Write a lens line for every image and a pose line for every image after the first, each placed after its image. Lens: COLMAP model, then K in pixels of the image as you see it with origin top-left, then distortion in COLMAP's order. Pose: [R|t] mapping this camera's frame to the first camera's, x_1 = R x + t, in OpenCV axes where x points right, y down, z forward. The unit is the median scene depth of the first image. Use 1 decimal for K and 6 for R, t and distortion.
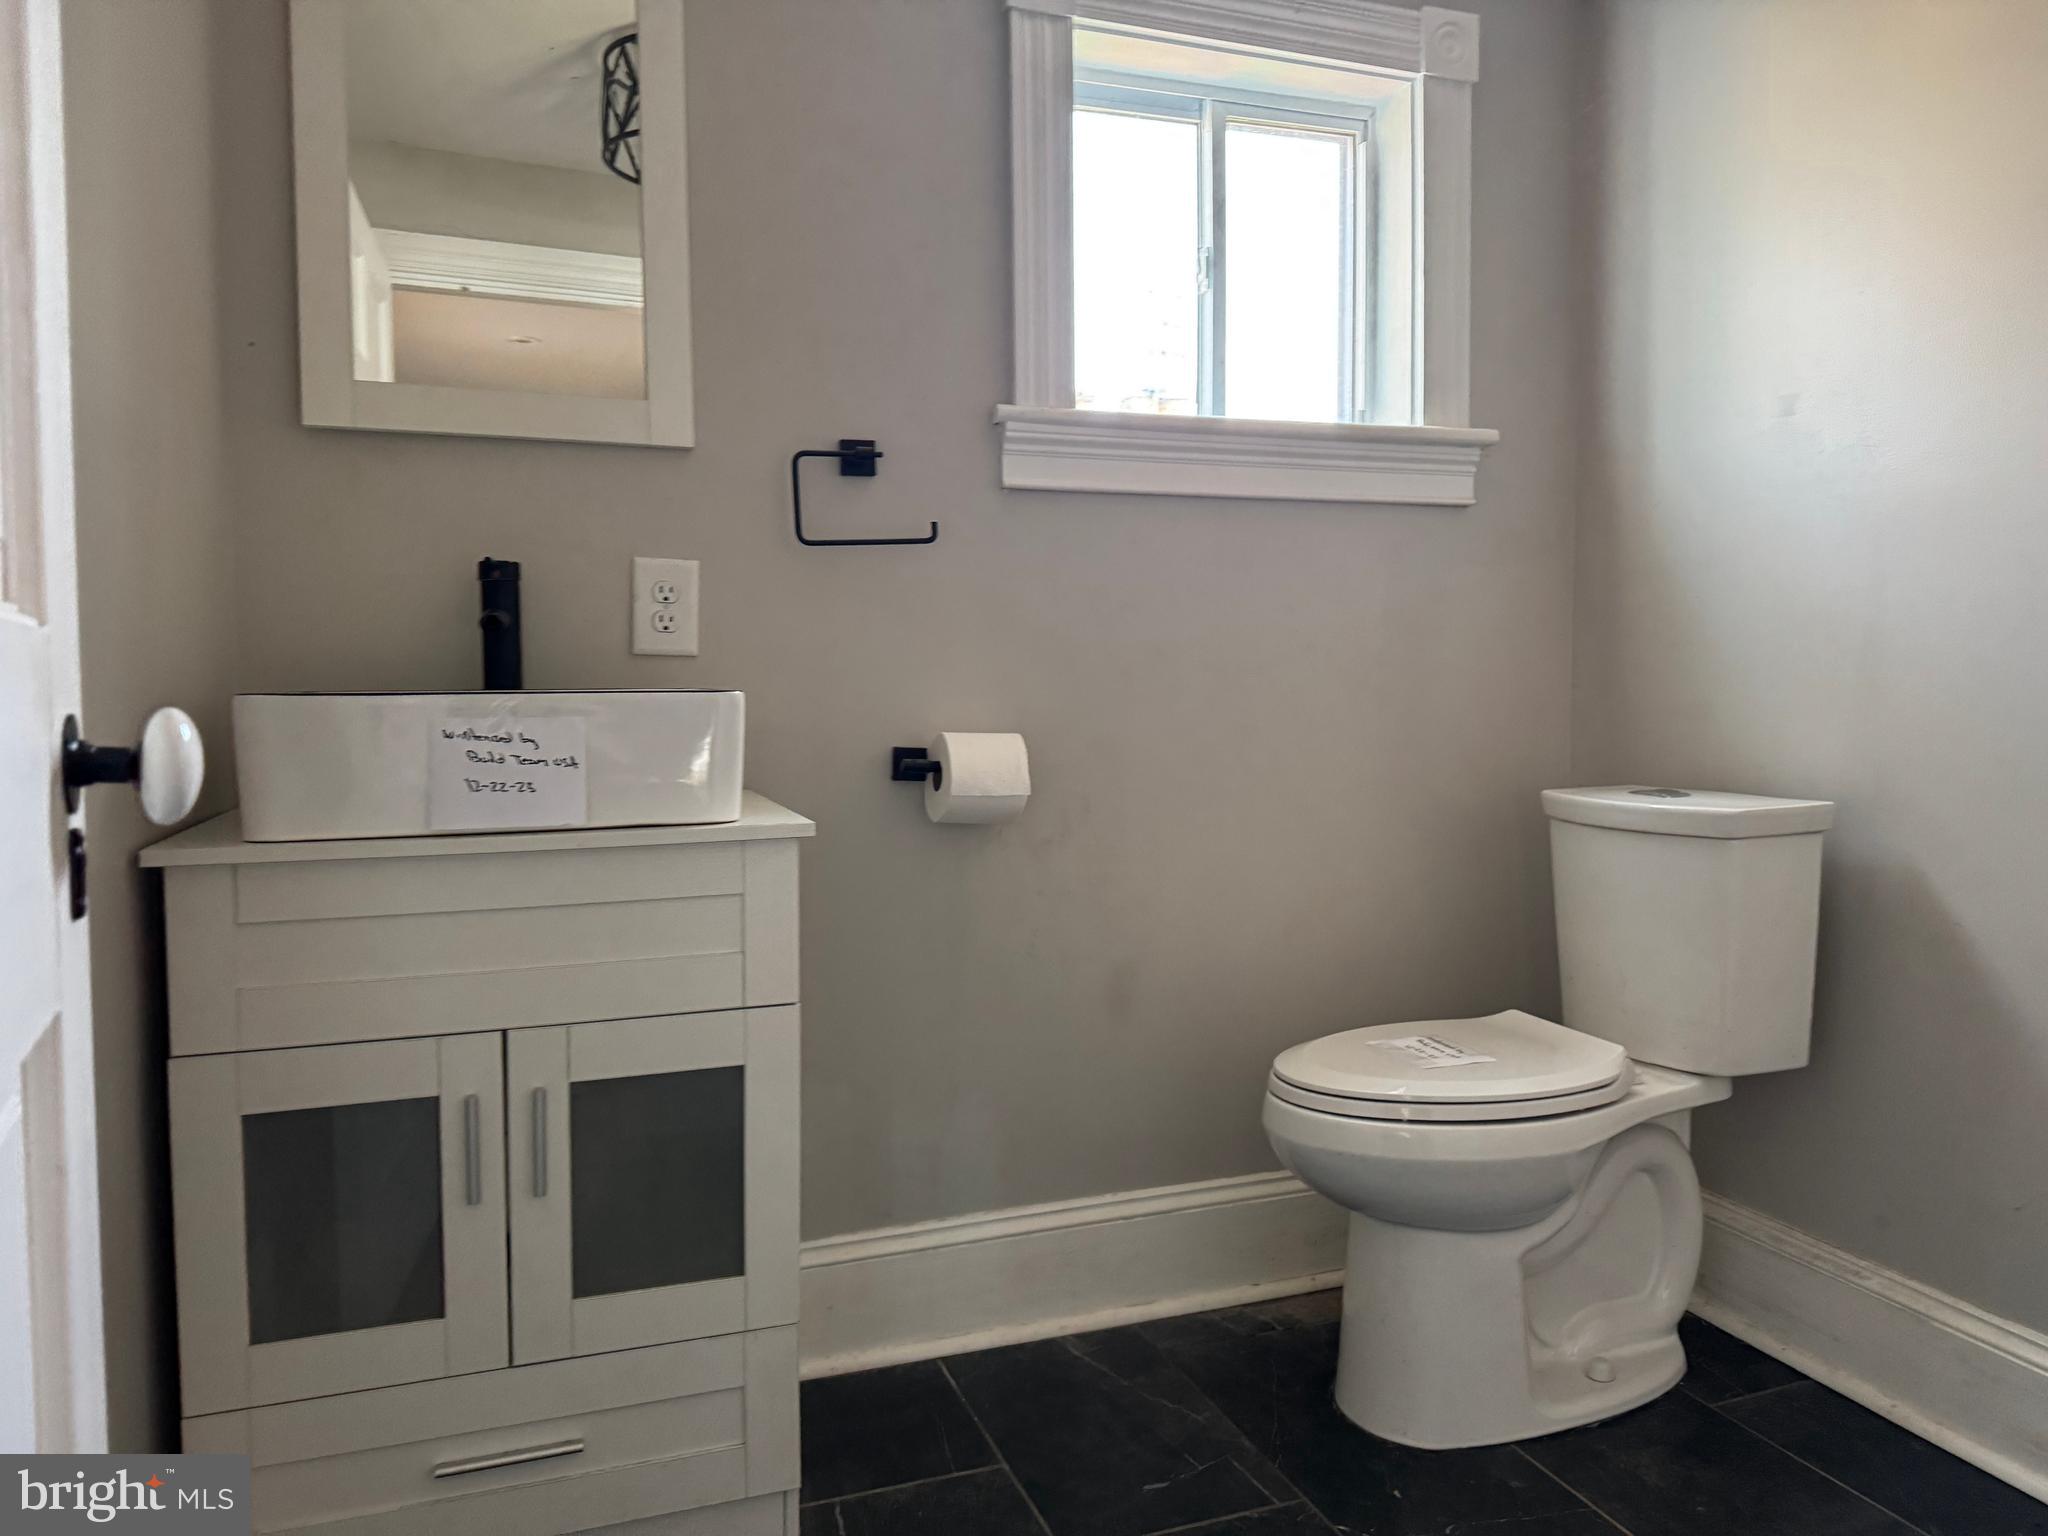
lens RADIAL K [[1440.8, 0, 1012.8], [0, 1440.8, 775.9], [0, 0, 1]] dist [0.104183, -0.123391]
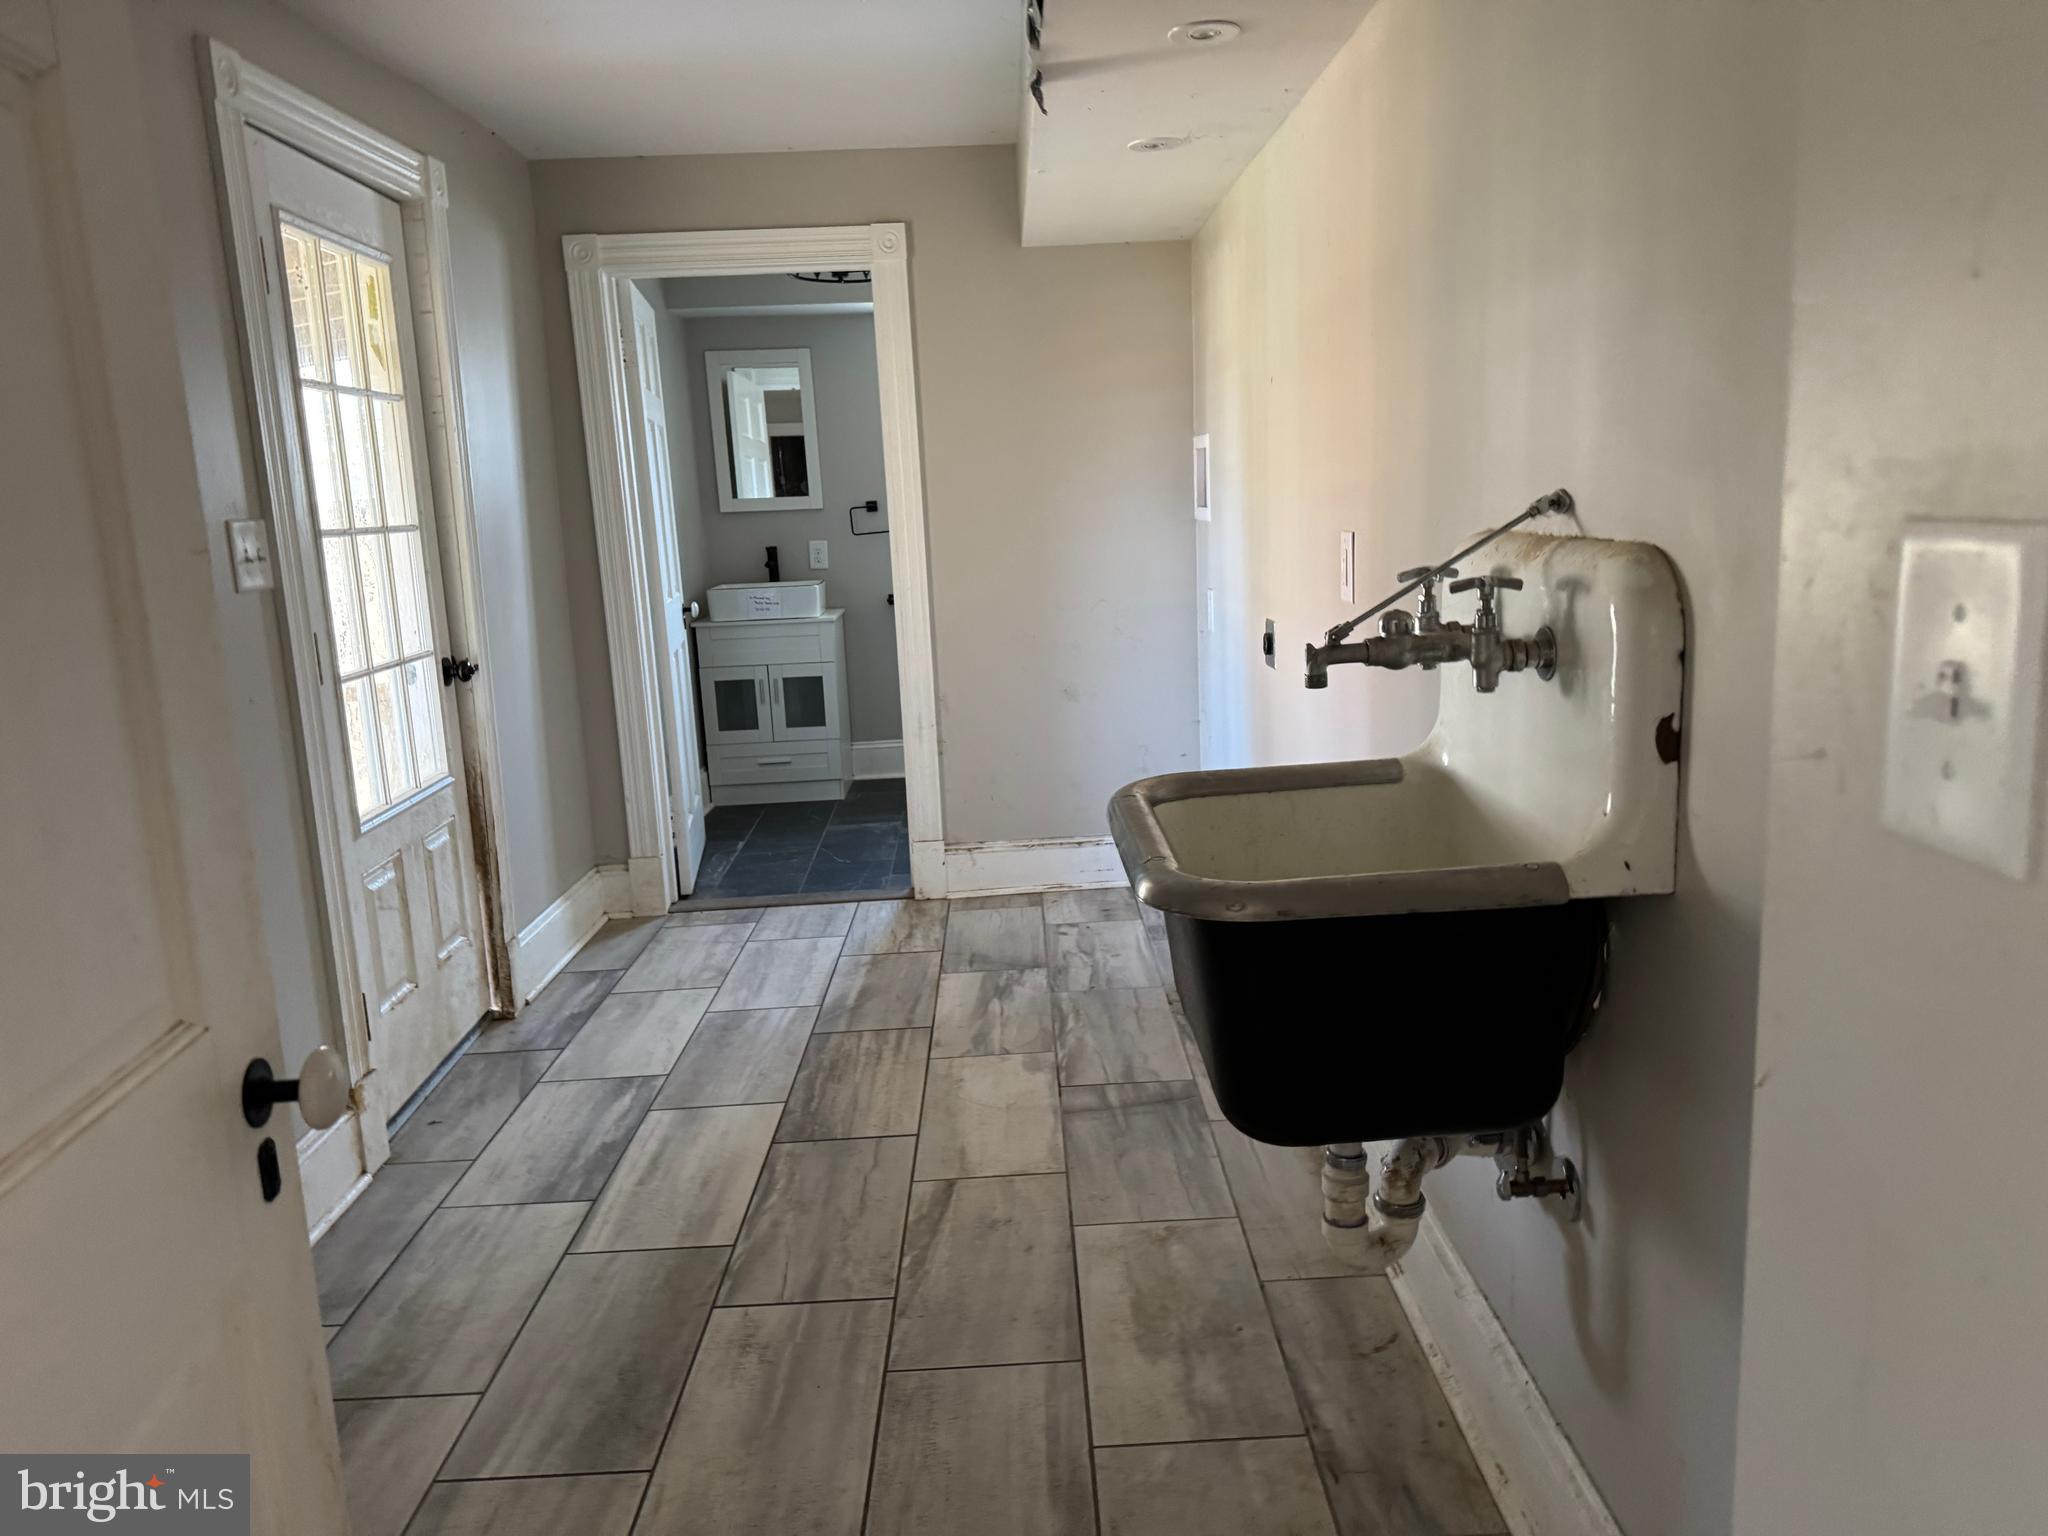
lens RADIAL K [[1440.8, 0, 1012.8], [0, 1440.8, 775.9], [0, 0, 1]] dist [0.104183, -0.123391]
pose [[0.949140, 0.020578, -0.314182, 1.641778], [0.024174, 0.990153, 0.137883, -0.073035], [0.313926, -0.138465, 0.939296, -2.755791]]
